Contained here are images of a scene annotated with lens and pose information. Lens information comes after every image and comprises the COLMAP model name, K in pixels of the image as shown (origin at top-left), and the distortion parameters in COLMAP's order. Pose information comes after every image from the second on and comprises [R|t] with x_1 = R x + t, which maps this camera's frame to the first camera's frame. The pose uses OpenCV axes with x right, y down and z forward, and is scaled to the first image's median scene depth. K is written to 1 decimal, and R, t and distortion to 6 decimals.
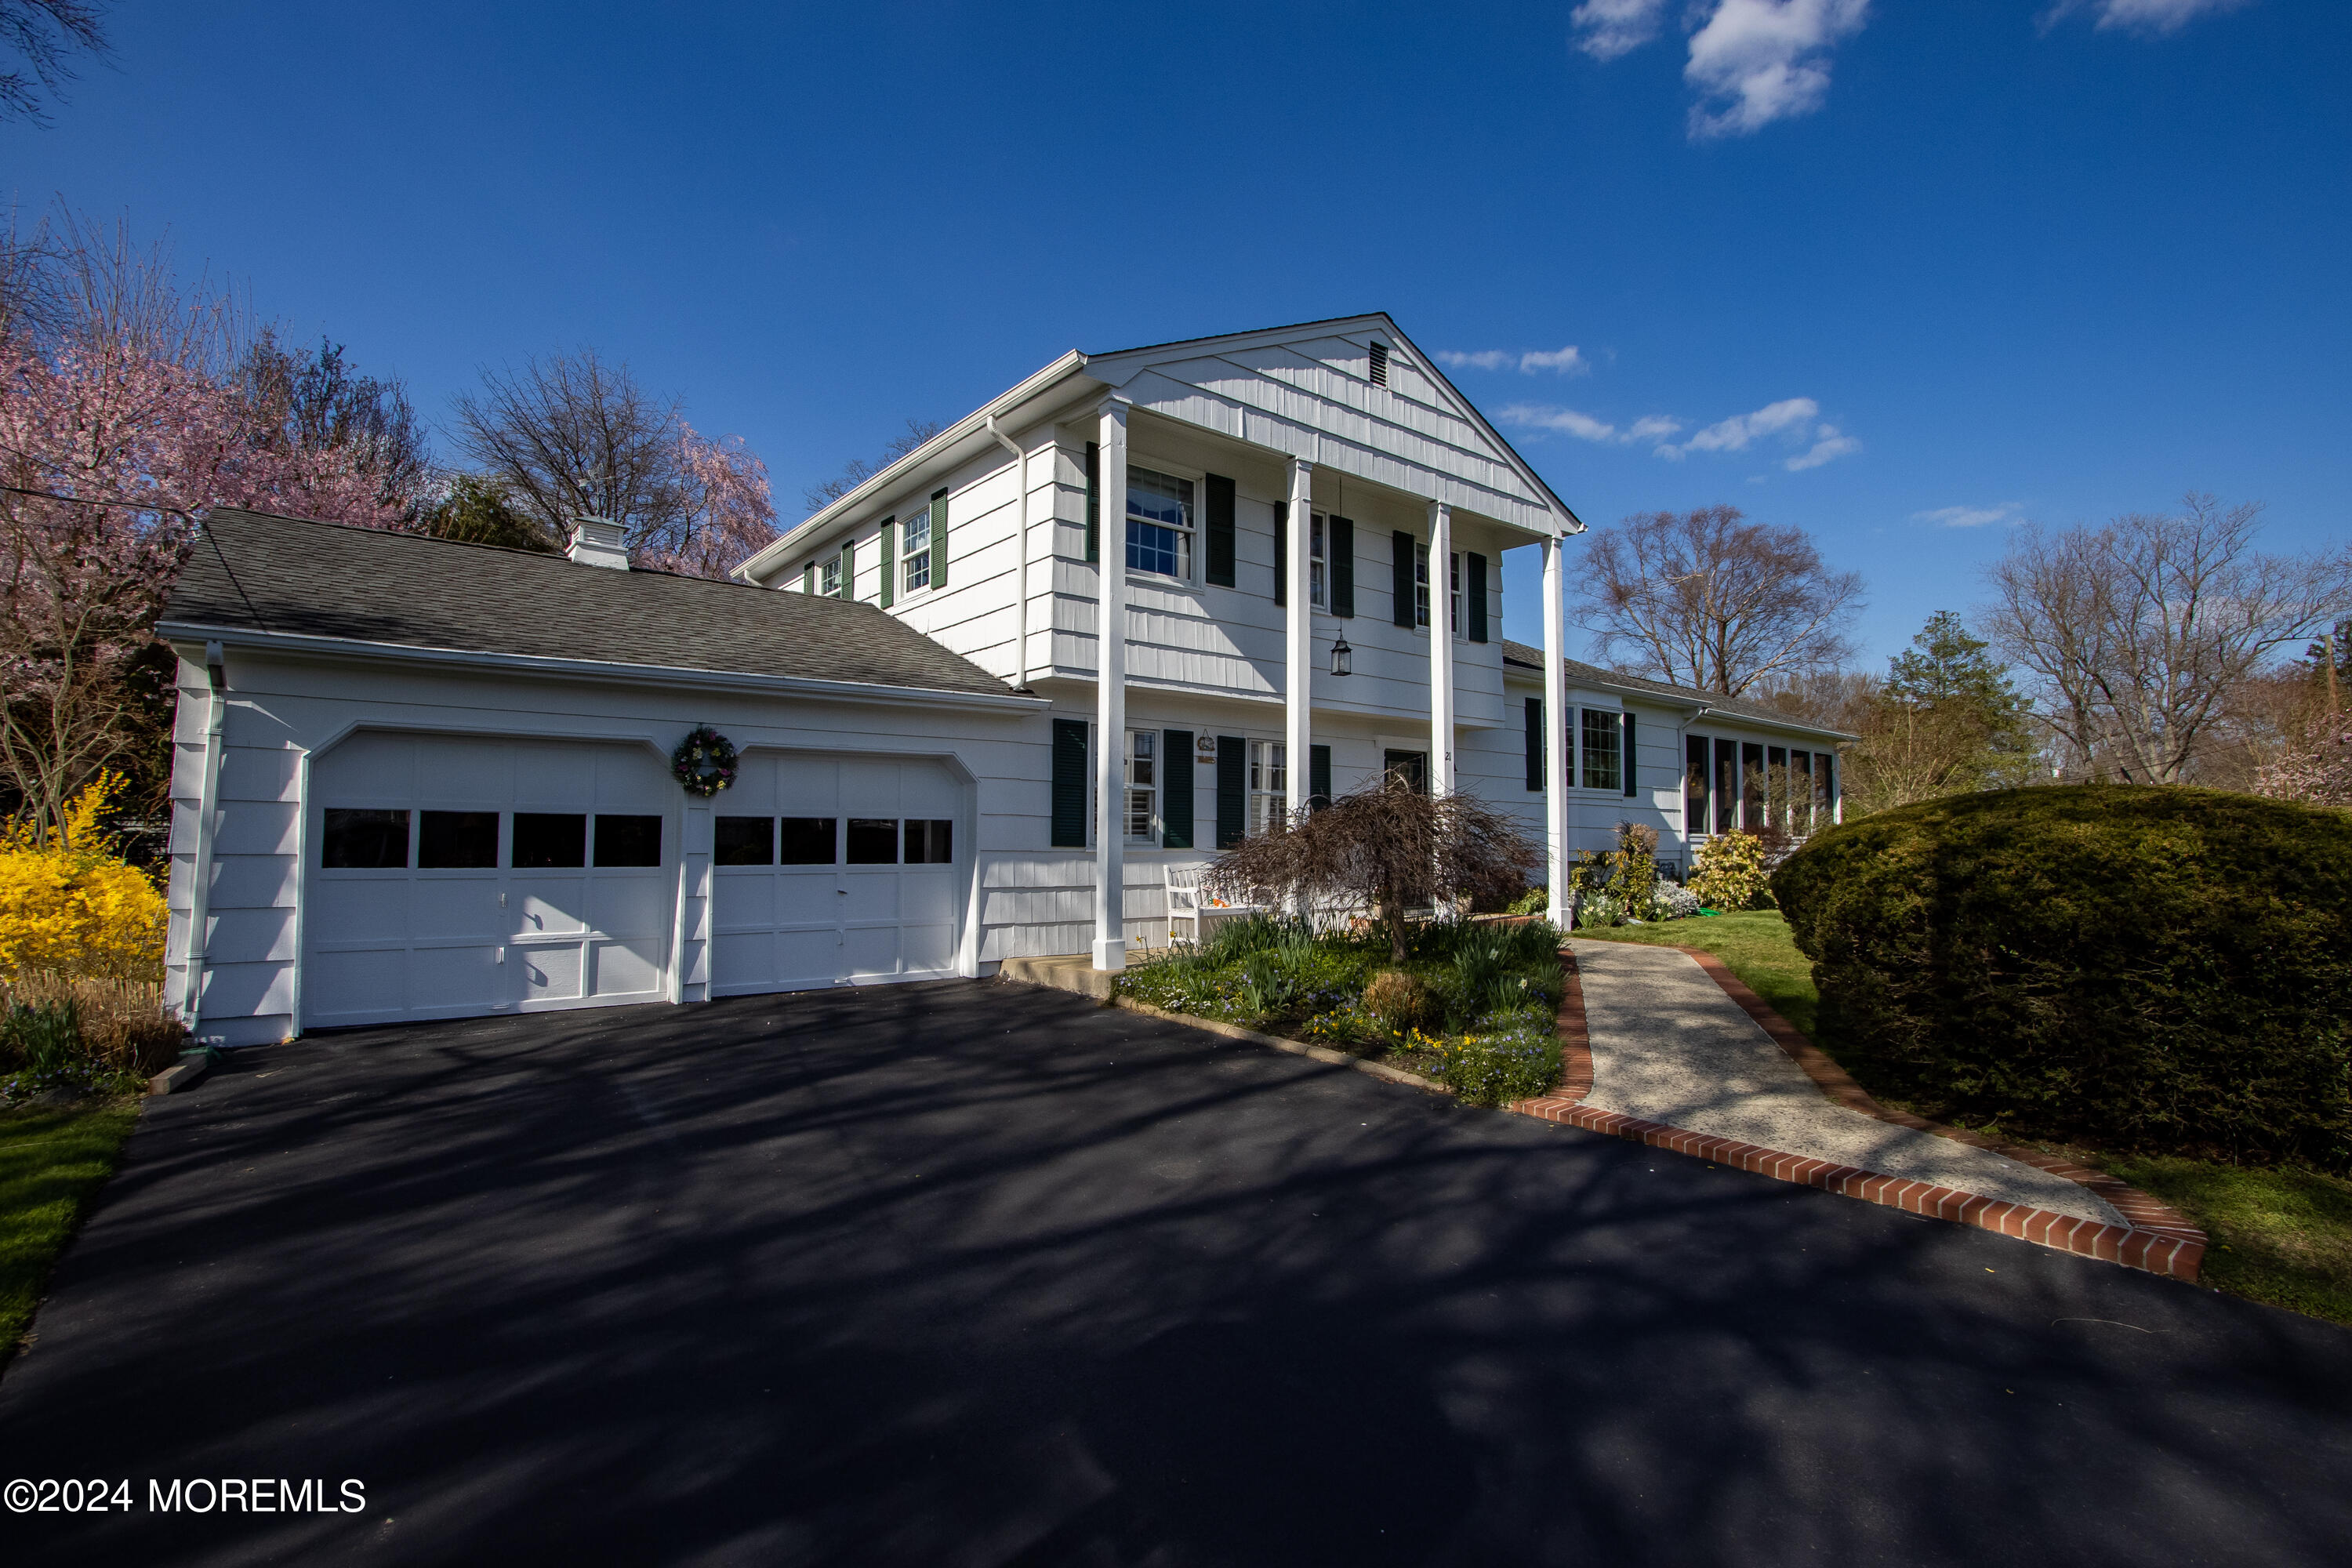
lens RADIAL K [[1079.1, 0, 1163.6], [0, 1079.1, 796.4], [0, 0, 1]] dist [-0.024025, 0.010272]
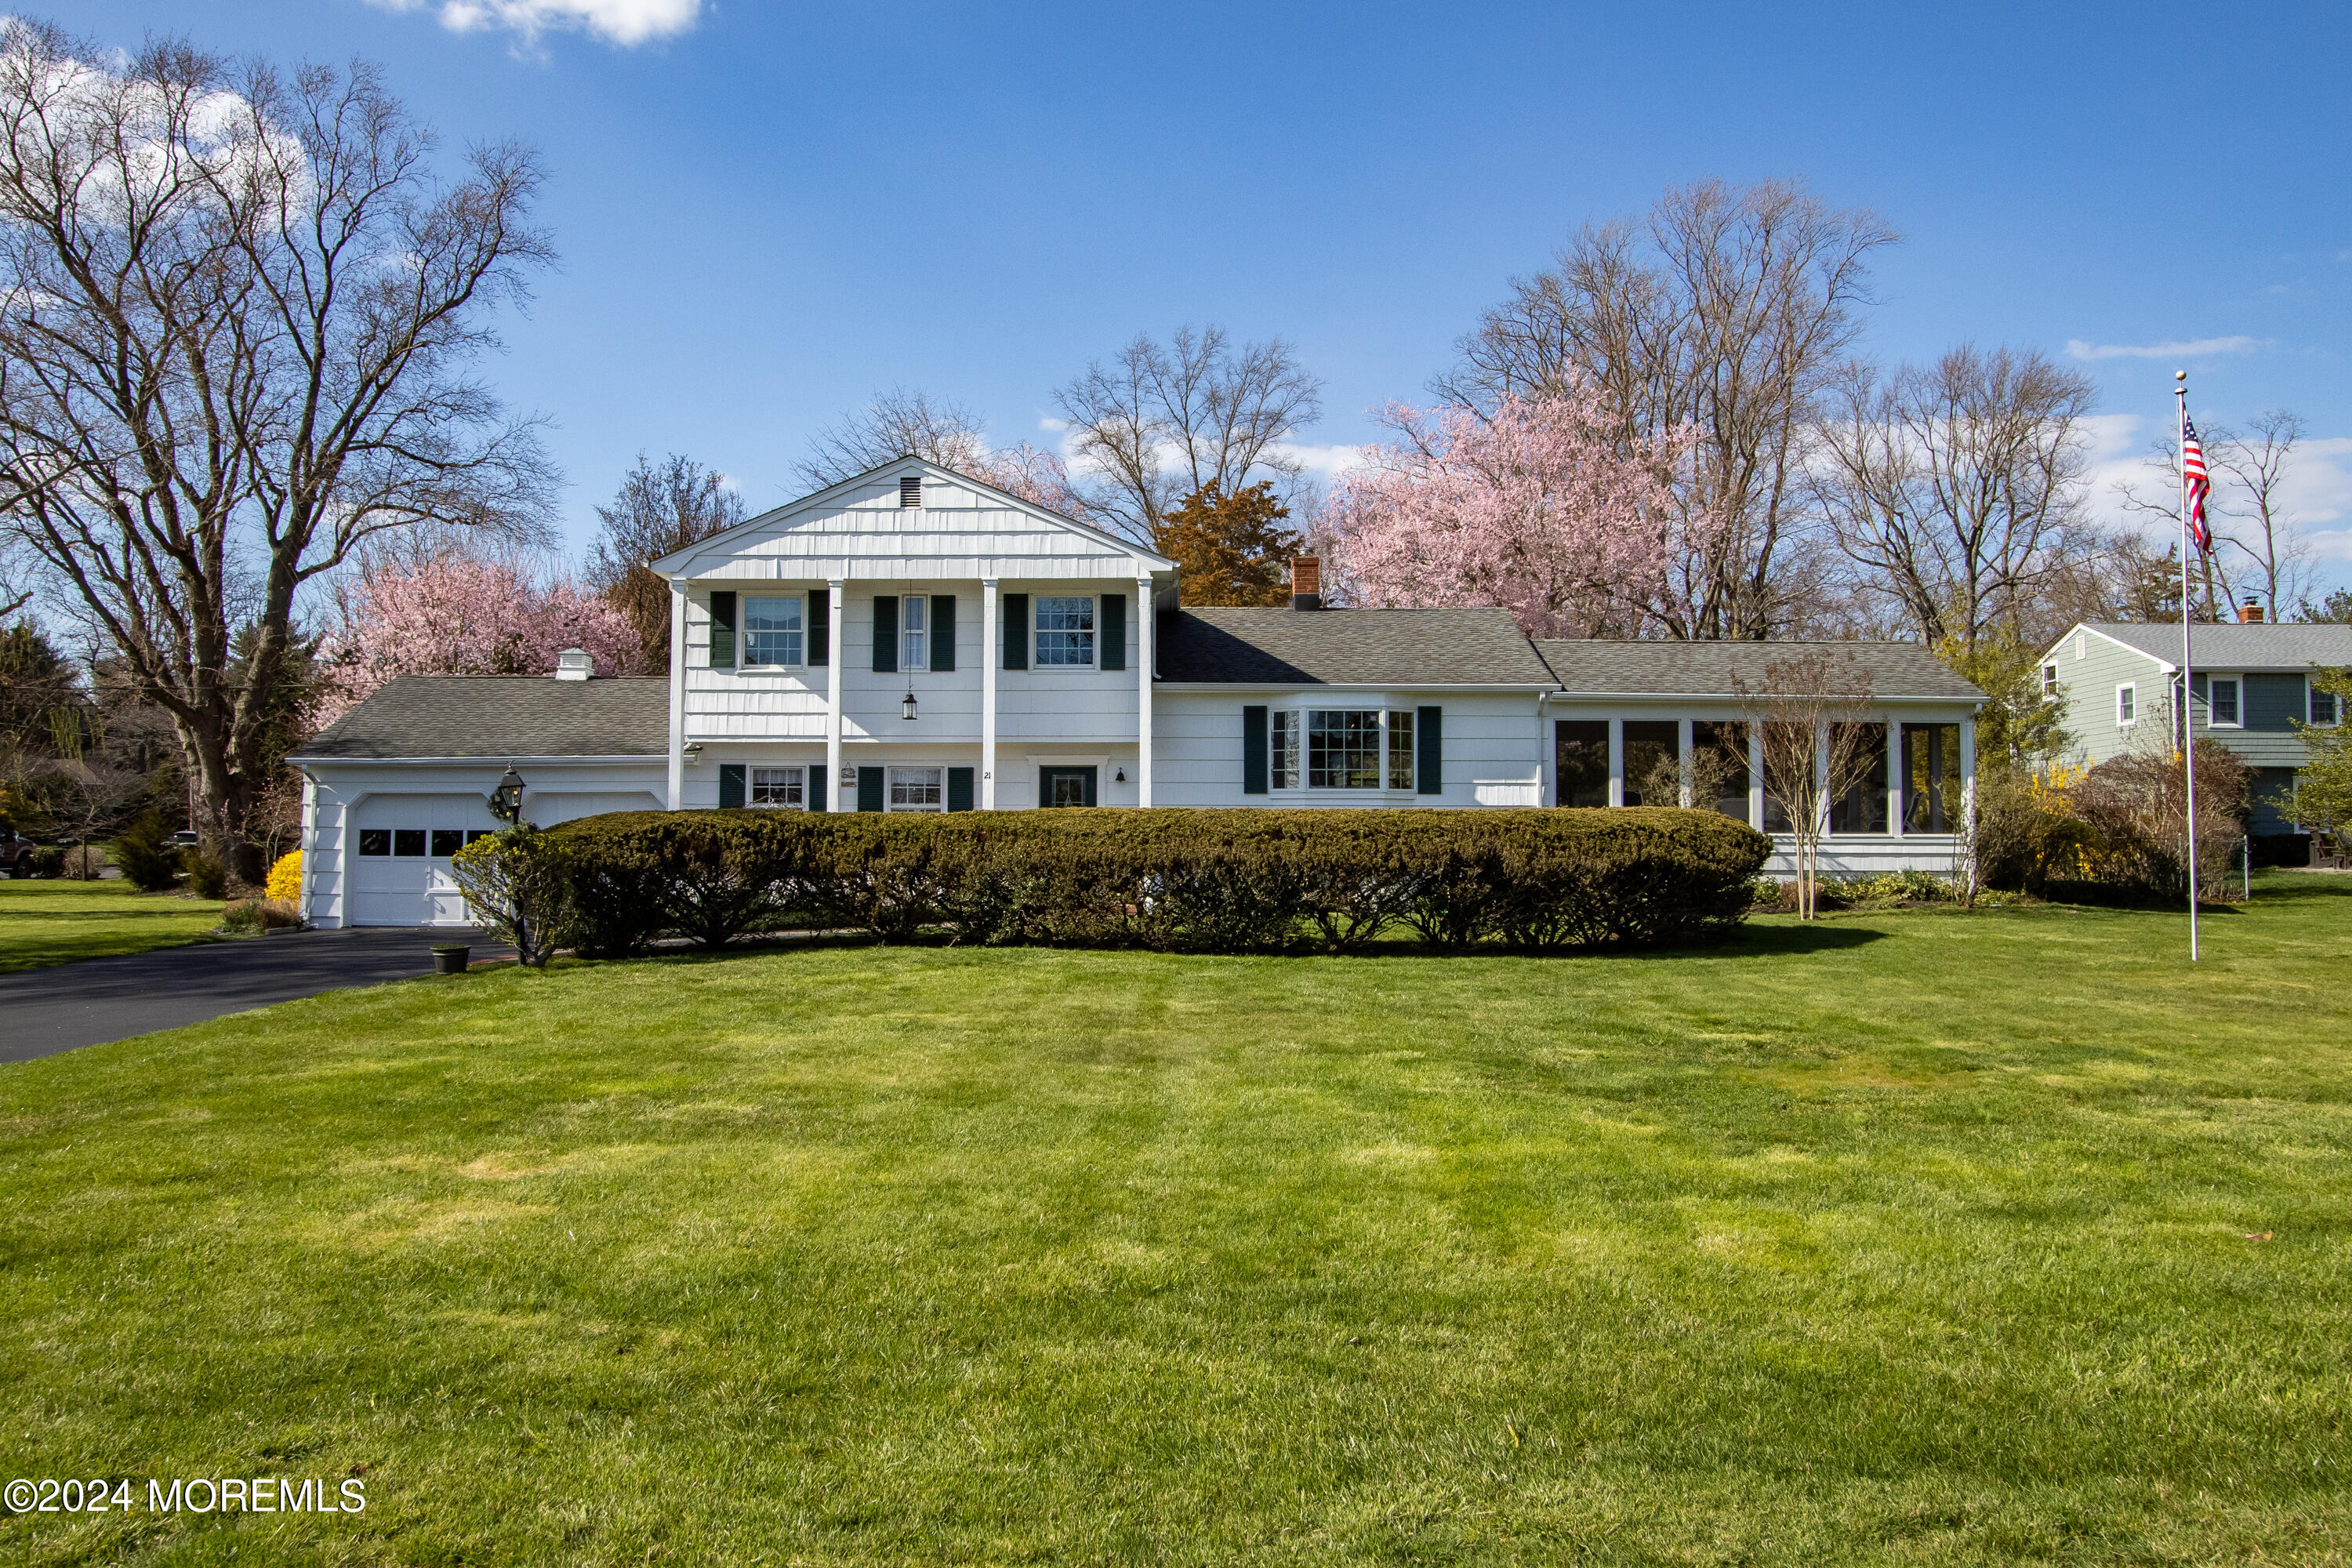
lens RADIAL K [[1787.6, 0, 1176.0], [0, 1787.6, 784.0], [0, 0, 1]] dist [0.004369, 0.000997]
pose [[0.783768, -0.029649, -0.620346, 1.915051], [0.028319, 0.999527, -0.011993, 0.006017], [0.620408, -0.008168, 0.784236, -0.592825]]
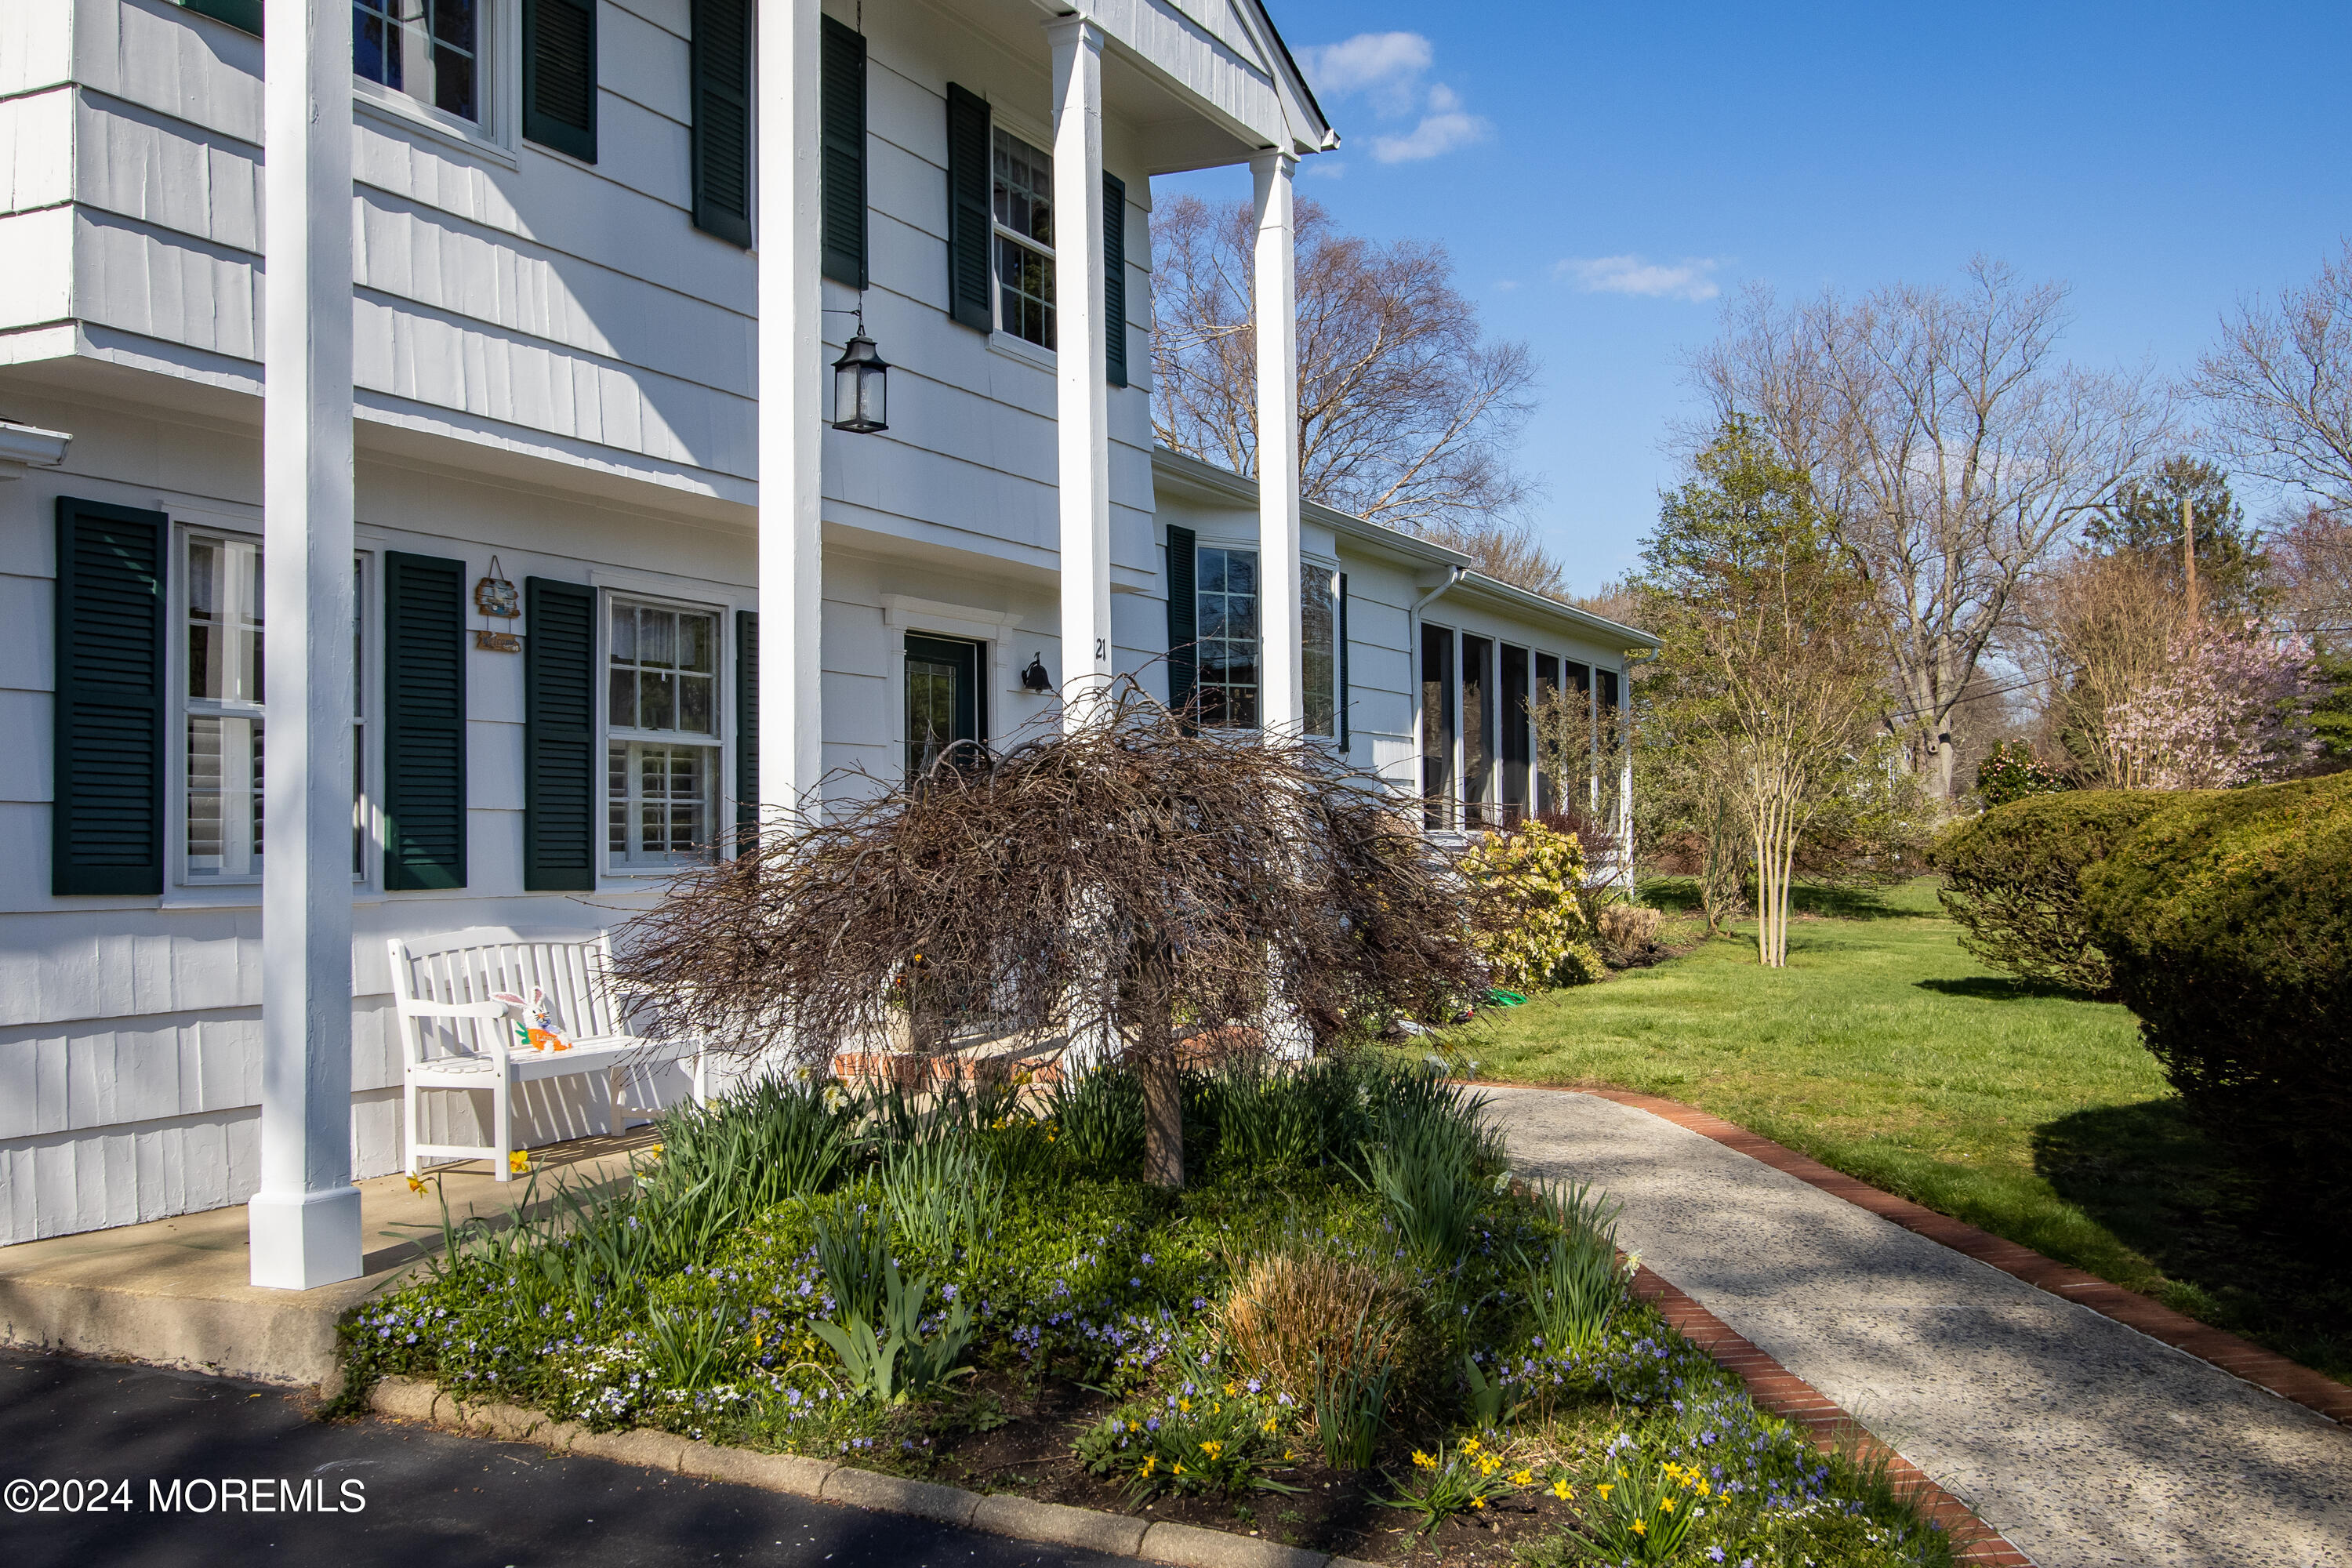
lens RADIAL K [[2239.8, 0, 1128.9], [0, 2239.8, 789.4], [0, 0, 1]] dist [0.010562, 0.011208]
pose [[0.905914, -0.001645, 0.423459, -0.090987], [-0.005764, 0.999852, 0.016216, 0.002020], [-0.423422, -0.017131, 0.905770, 0.245071]]
